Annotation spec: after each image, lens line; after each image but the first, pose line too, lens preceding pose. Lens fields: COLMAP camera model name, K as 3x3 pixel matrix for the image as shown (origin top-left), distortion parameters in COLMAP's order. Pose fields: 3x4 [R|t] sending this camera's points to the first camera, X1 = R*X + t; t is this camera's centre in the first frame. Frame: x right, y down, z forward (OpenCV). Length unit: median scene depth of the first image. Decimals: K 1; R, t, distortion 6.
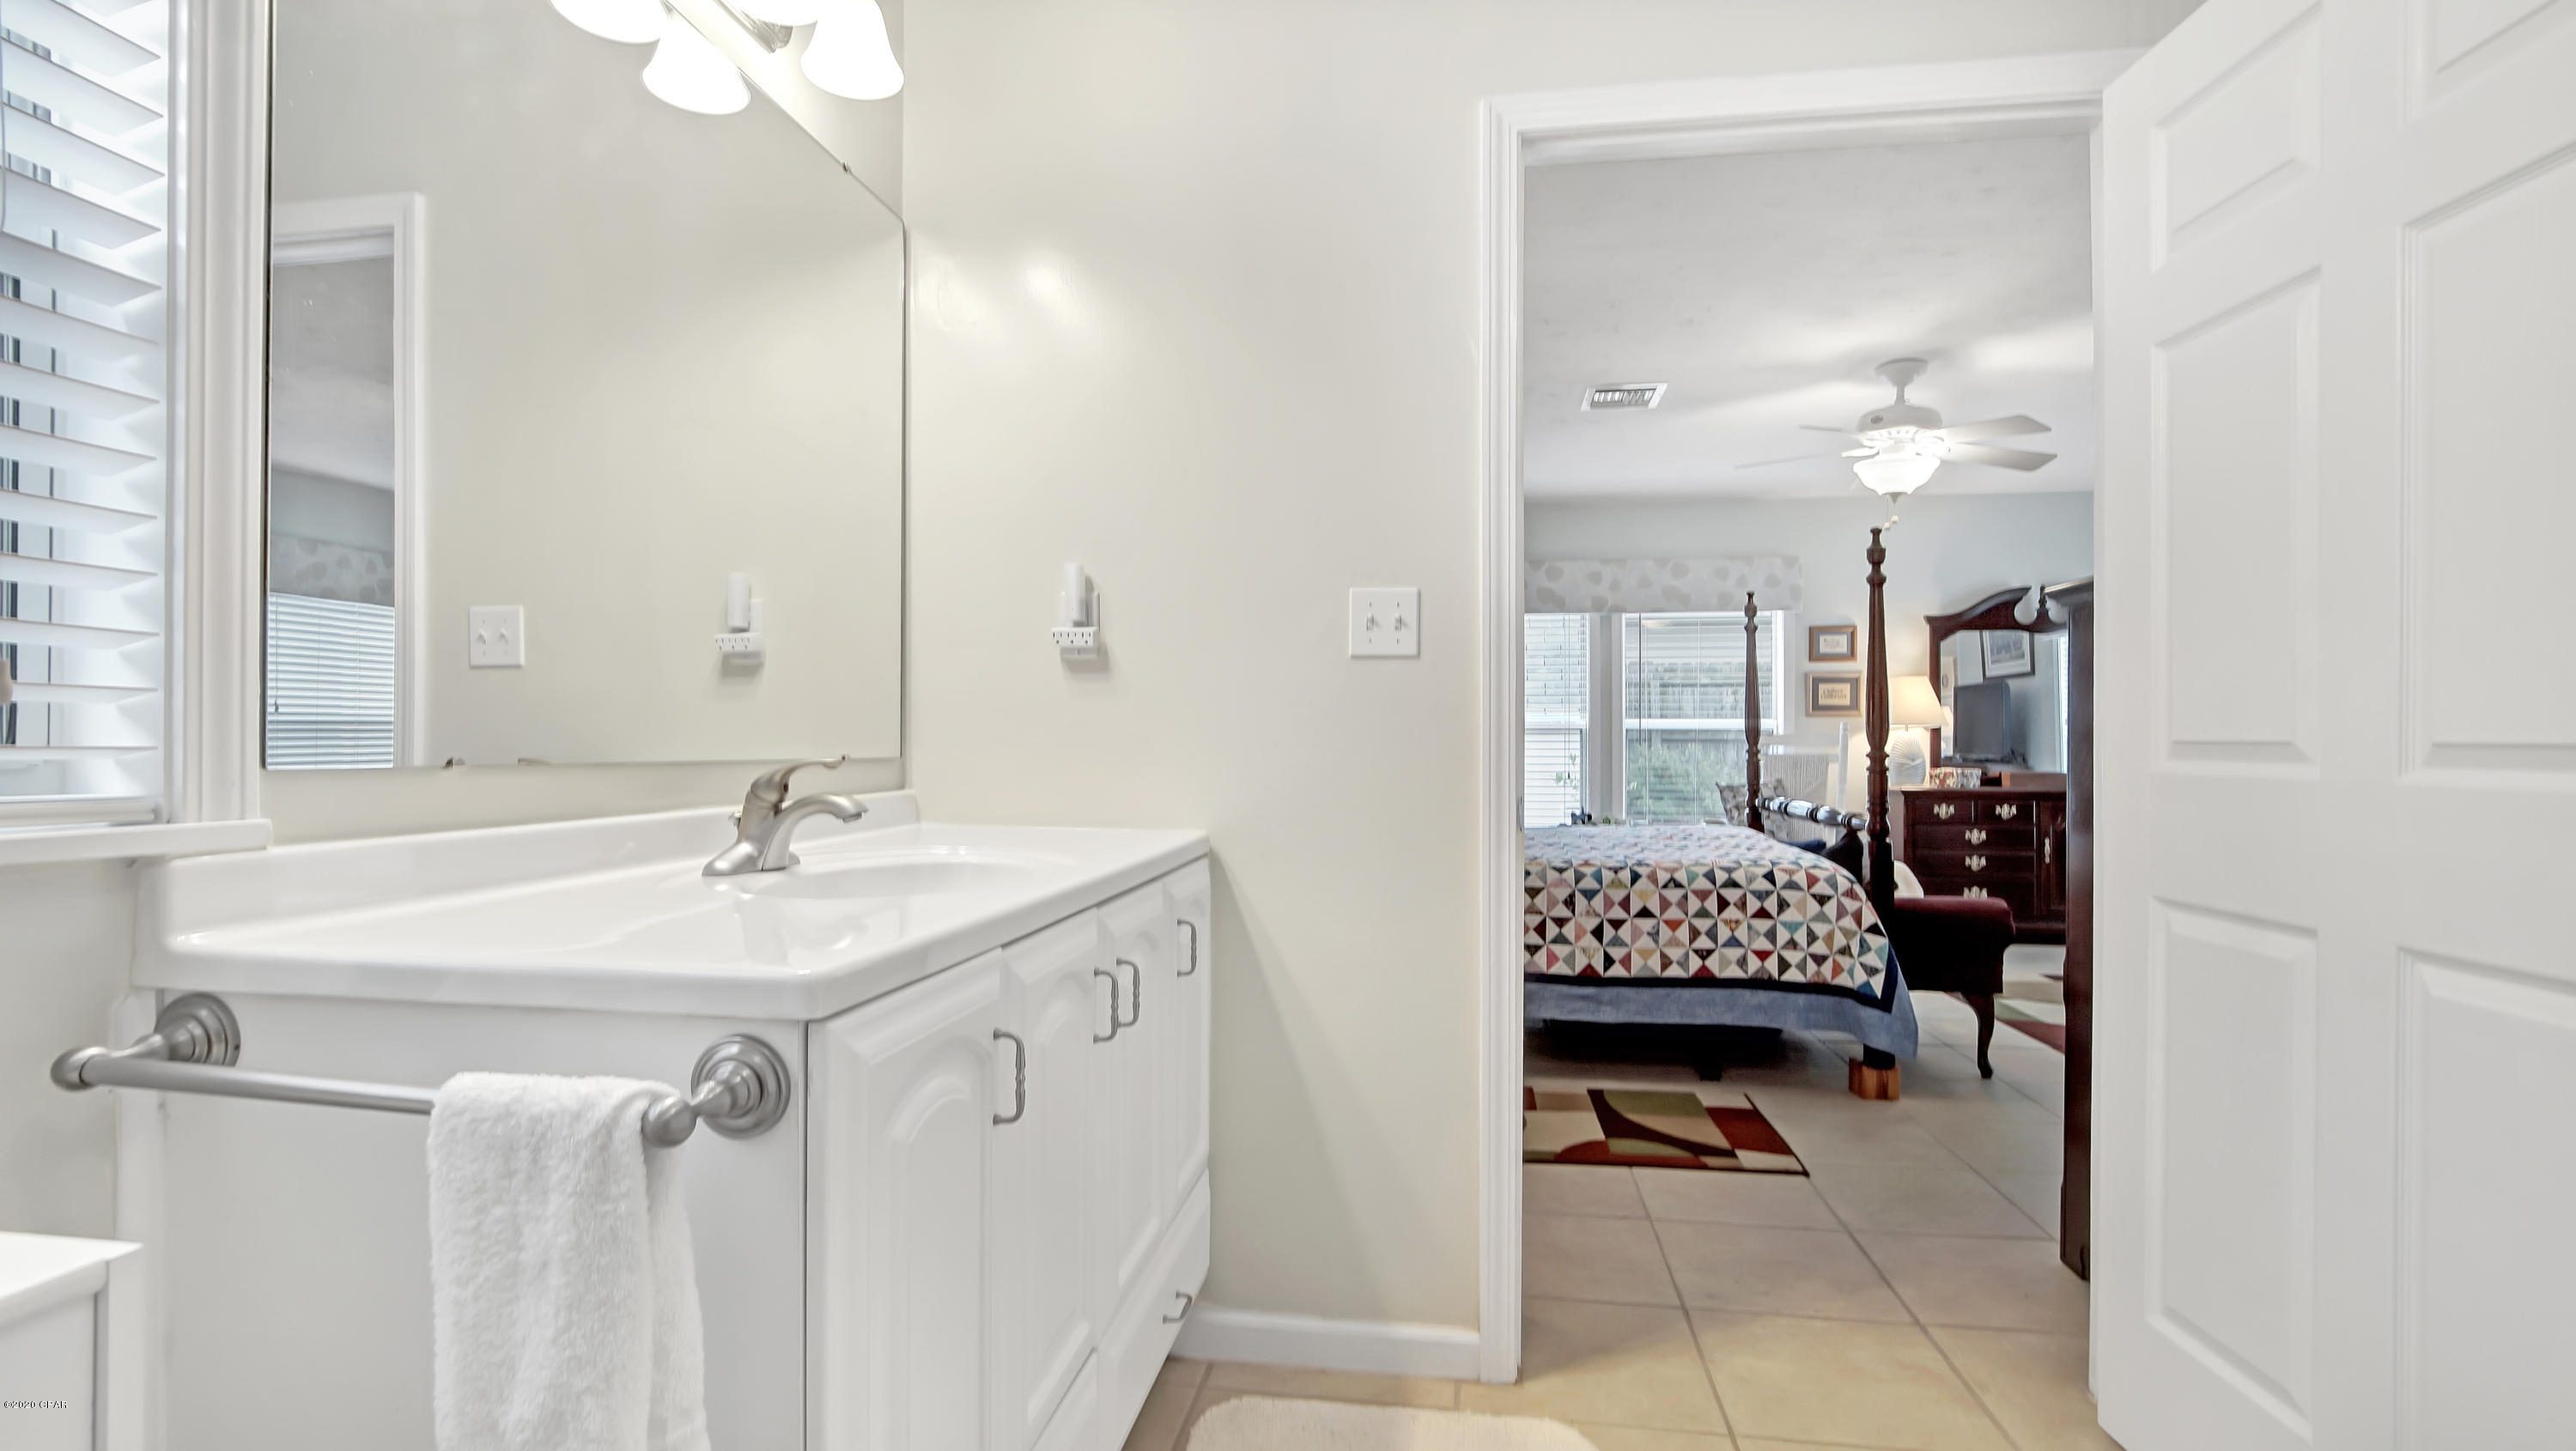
lens RADIAL K [[1193.0, 0, 1292.6], [0, 1193.0, 725.8], [0, 0, 1]] dist [-0.032302, 0.007709]
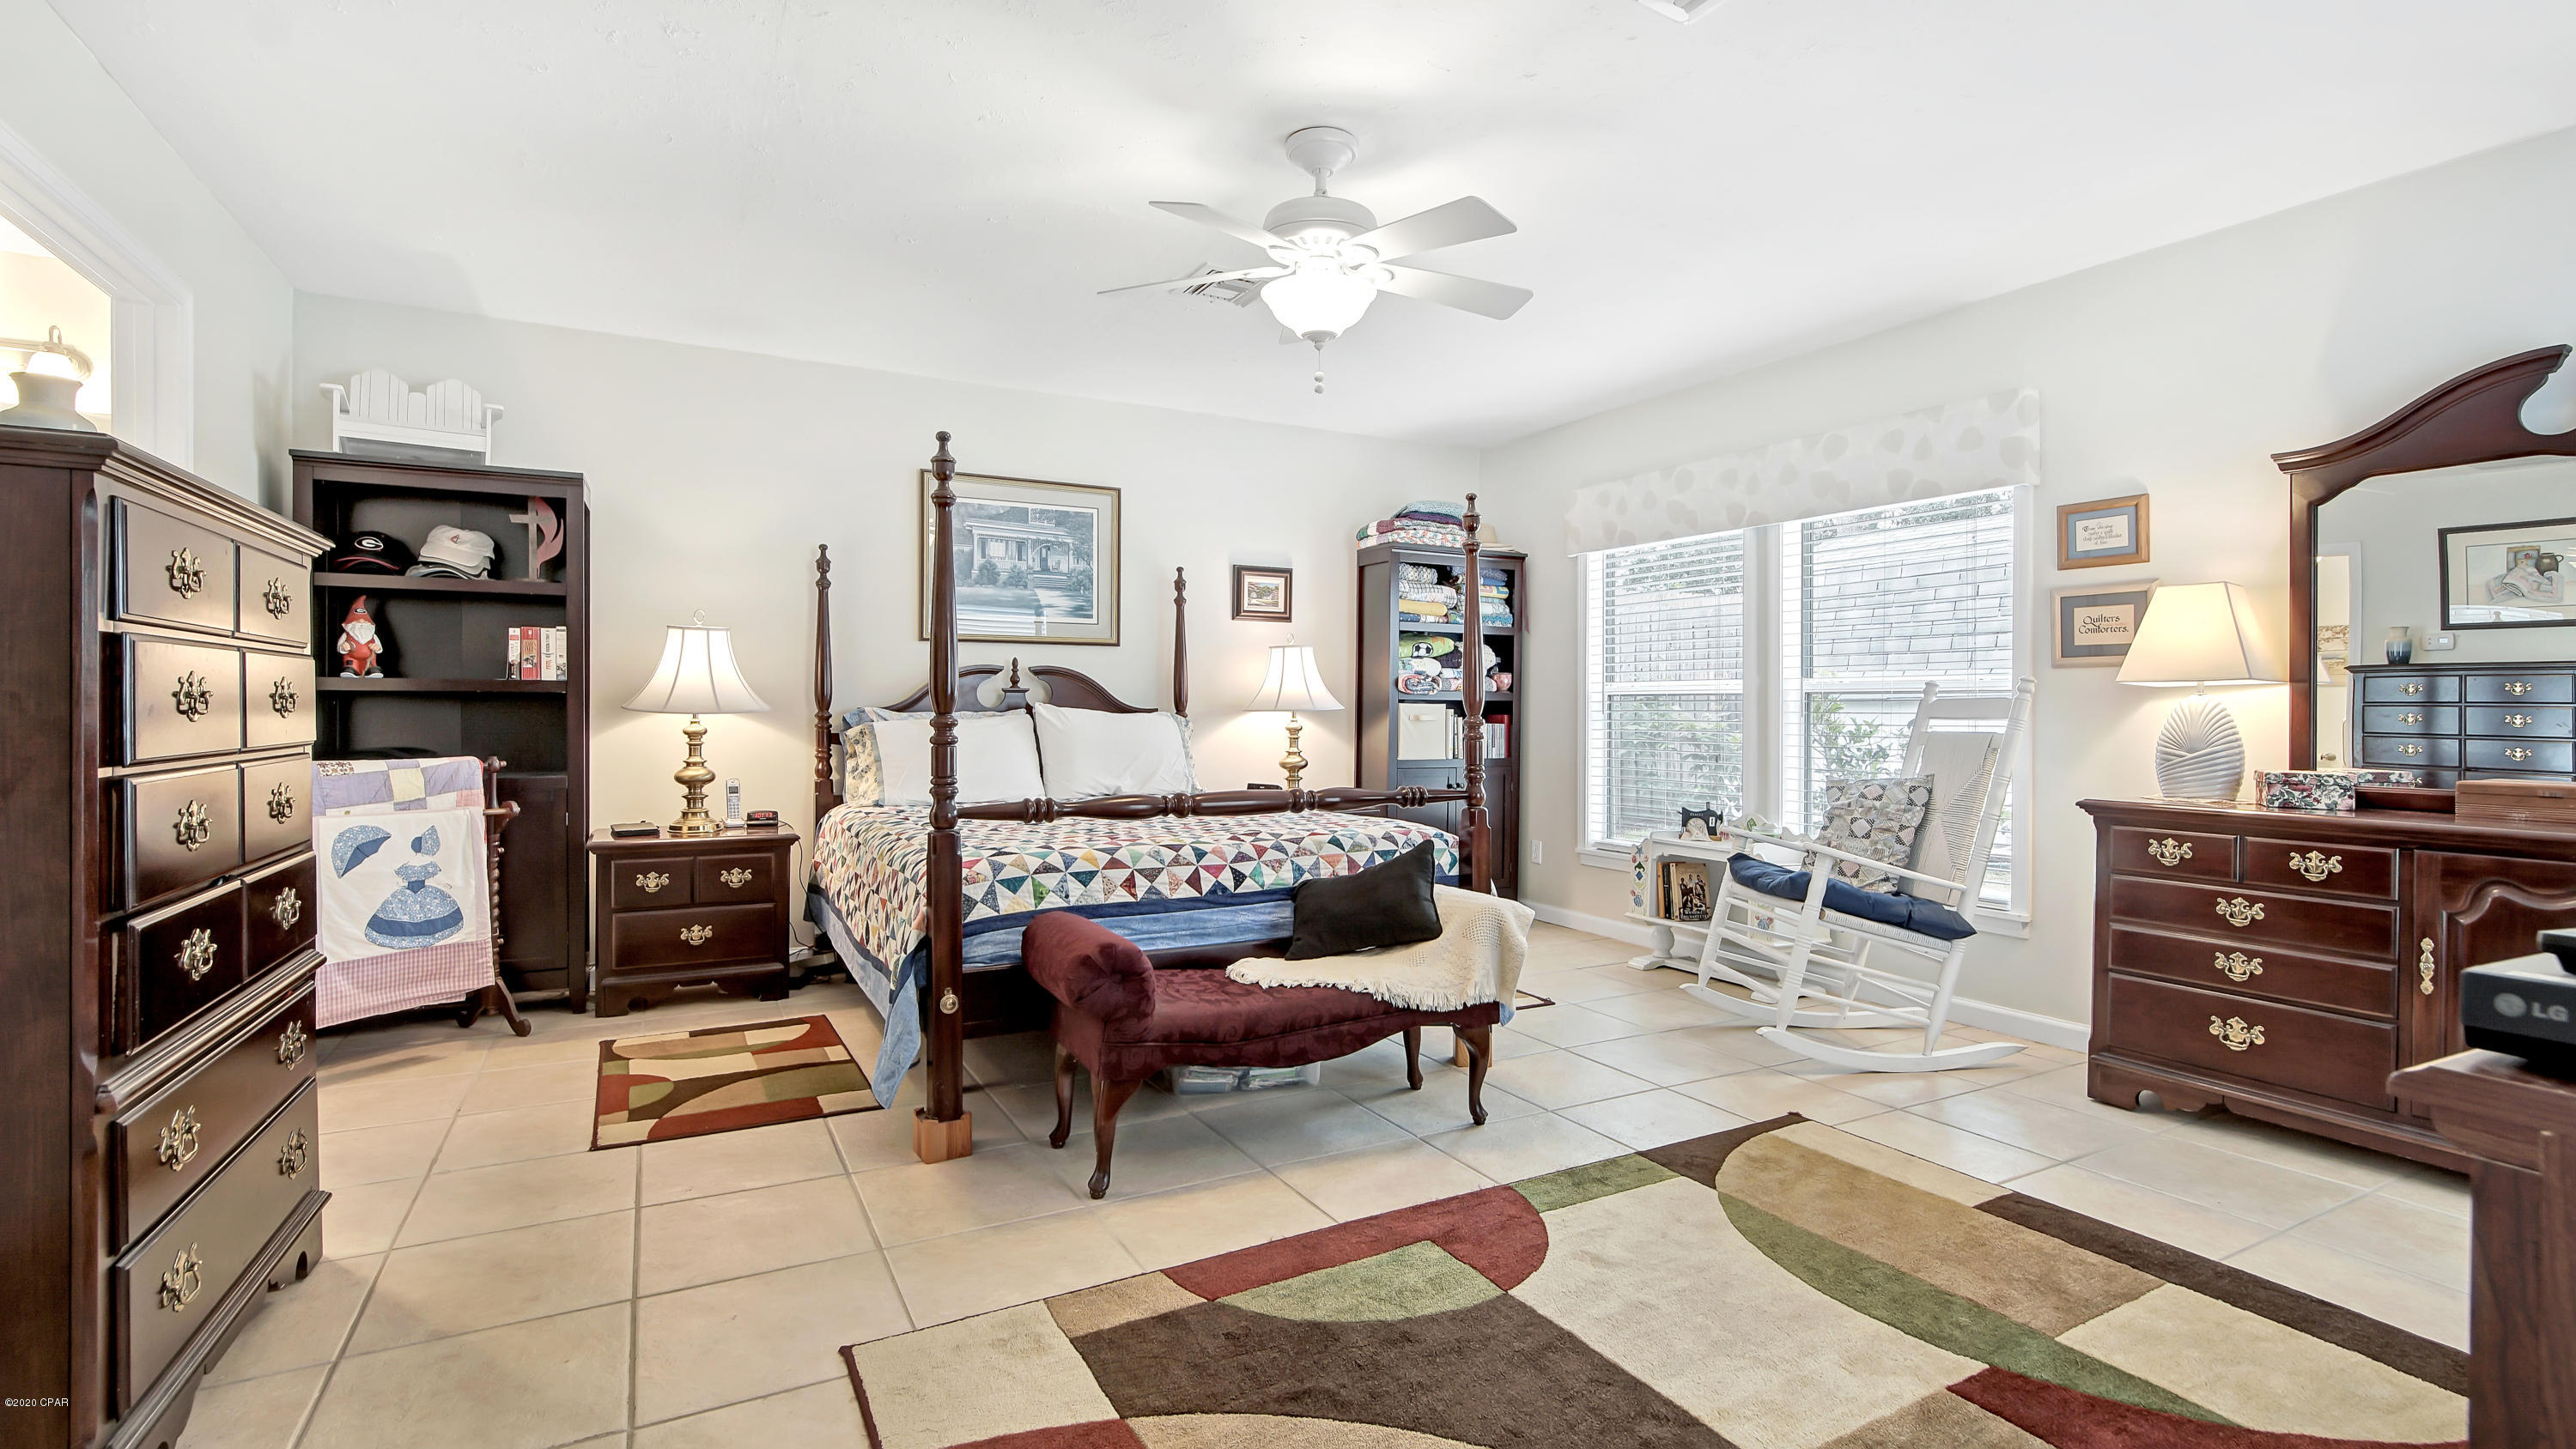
lens RADIAL K [[1192.9, 0, 1288.7], [0, 1192.9, 719.9], [0, 0, 1]] dist [-0.032302, 0.007709]
pose [[0.602583, 0.007198, -0.798024, 0.722777], [0.005458, 0.999899, 0.013139, 0.008056], [0.798037, -0.012273, 0.602483, 0.408614]]
